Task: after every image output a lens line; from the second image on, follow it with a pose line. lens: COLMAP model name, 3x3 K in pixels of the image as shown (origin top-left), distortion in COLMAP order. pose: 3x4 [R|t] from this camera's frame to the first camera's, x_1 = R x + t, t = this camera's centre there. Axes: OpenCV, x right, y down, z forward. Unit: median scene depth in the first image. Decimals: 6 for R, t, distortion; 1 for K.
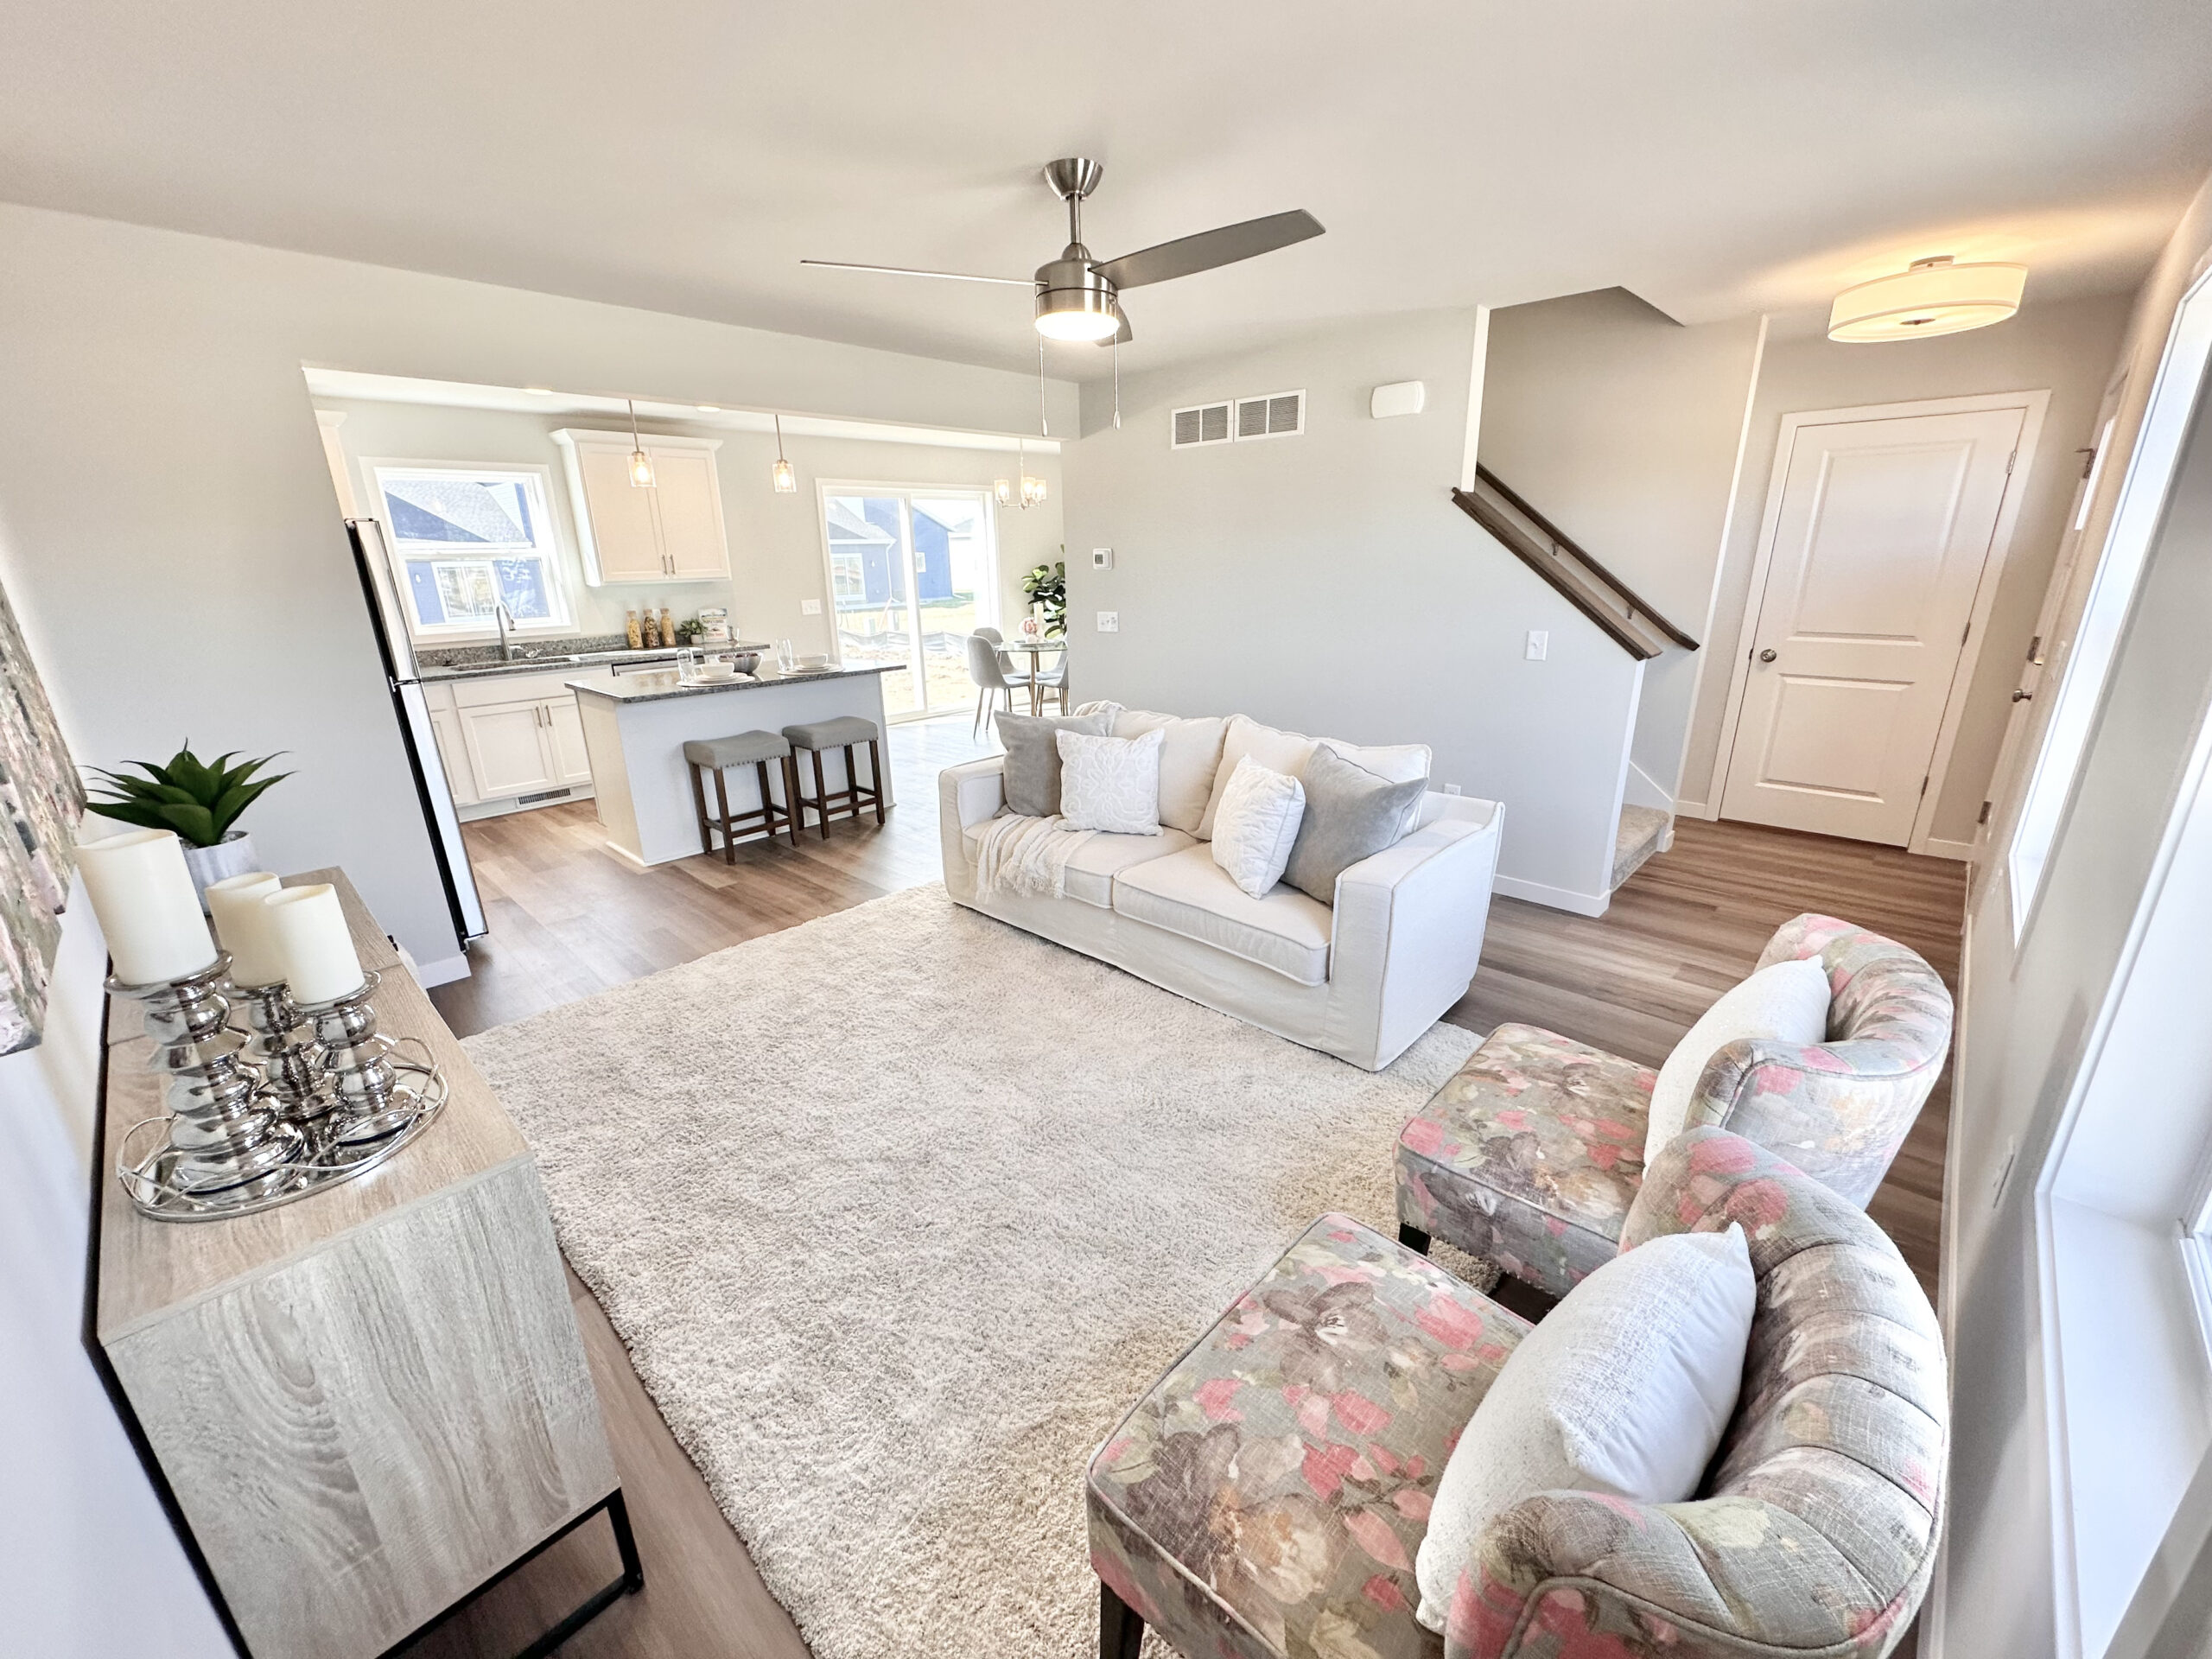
lens RADIAL K [[882.2, 0, 1112.2], [0, 882.2, 830.8], [0, 0, 1]] dist [0.002576, 0.000339]
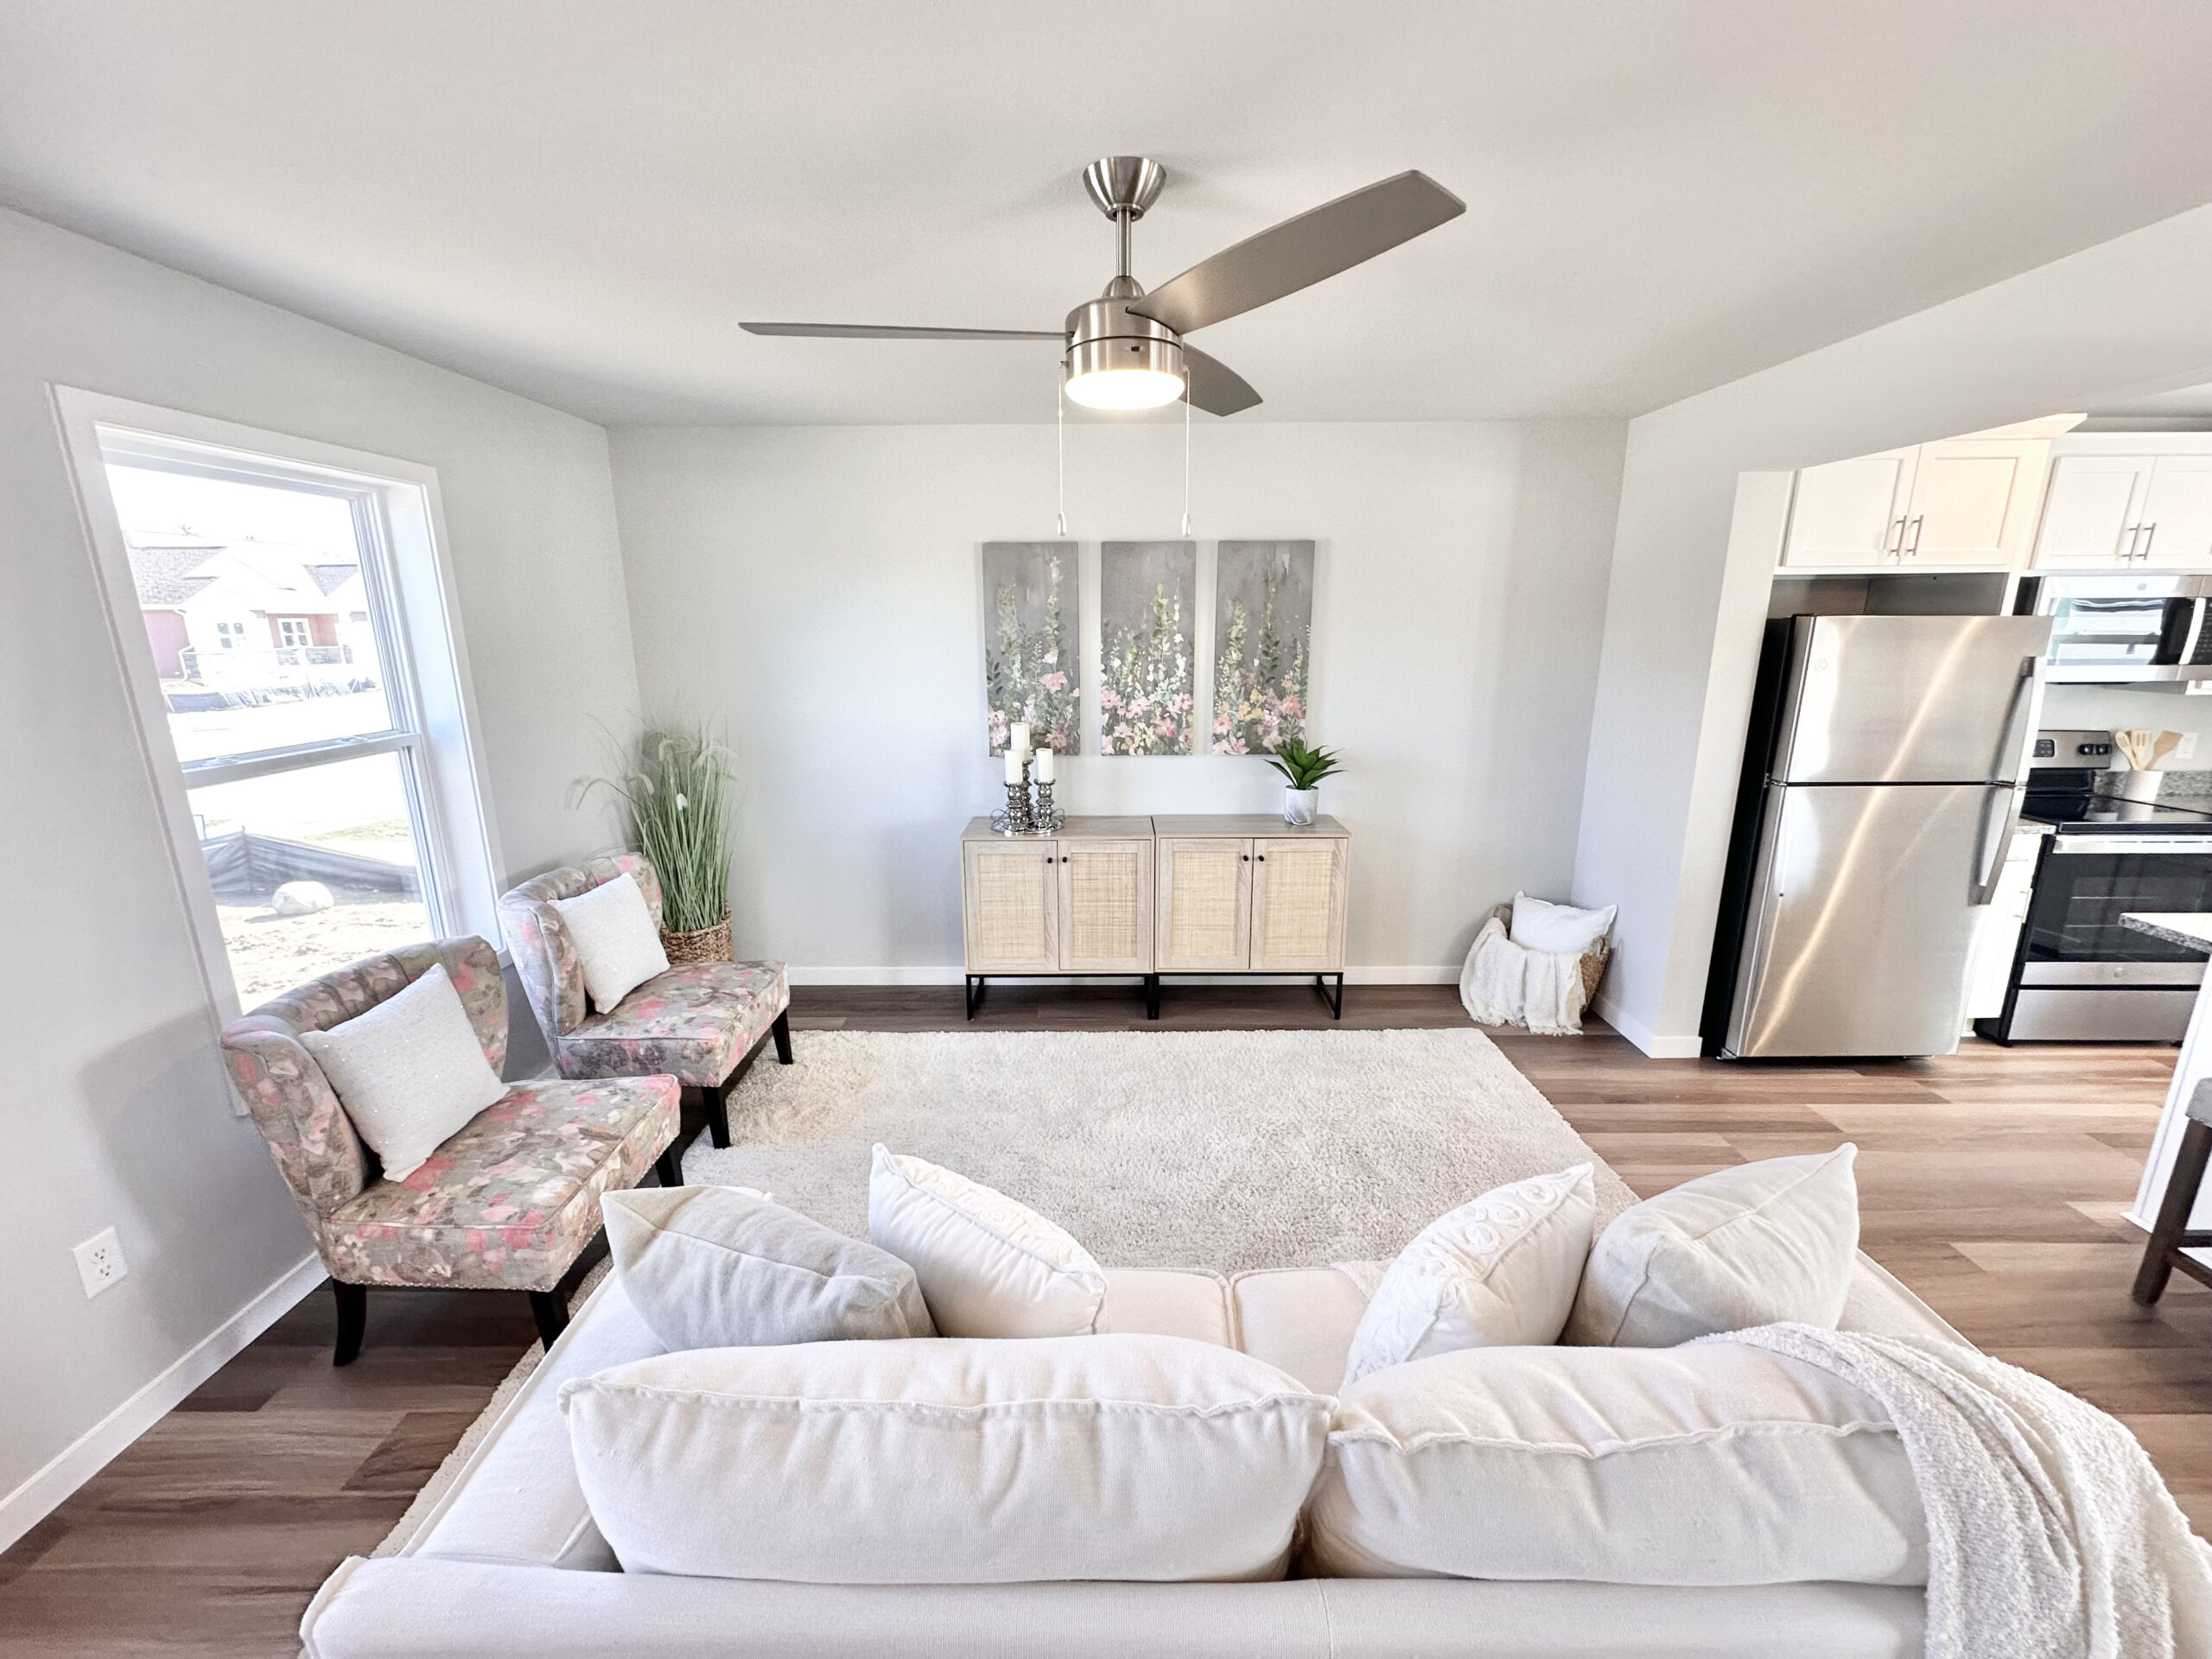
lens RADIAL K [[882.2, 0, 1102.6], [0, 882.2, 832.2], [0, 0, 1]] dist [0.002576, 0.000339]
pose [[-0.734122, 0.177378, -0.655440, 0.635041], [-0.195292, 0.869336, 0.453999, -0.723793], [0.650327, 0.461293, -0.603558, 1.974629]]
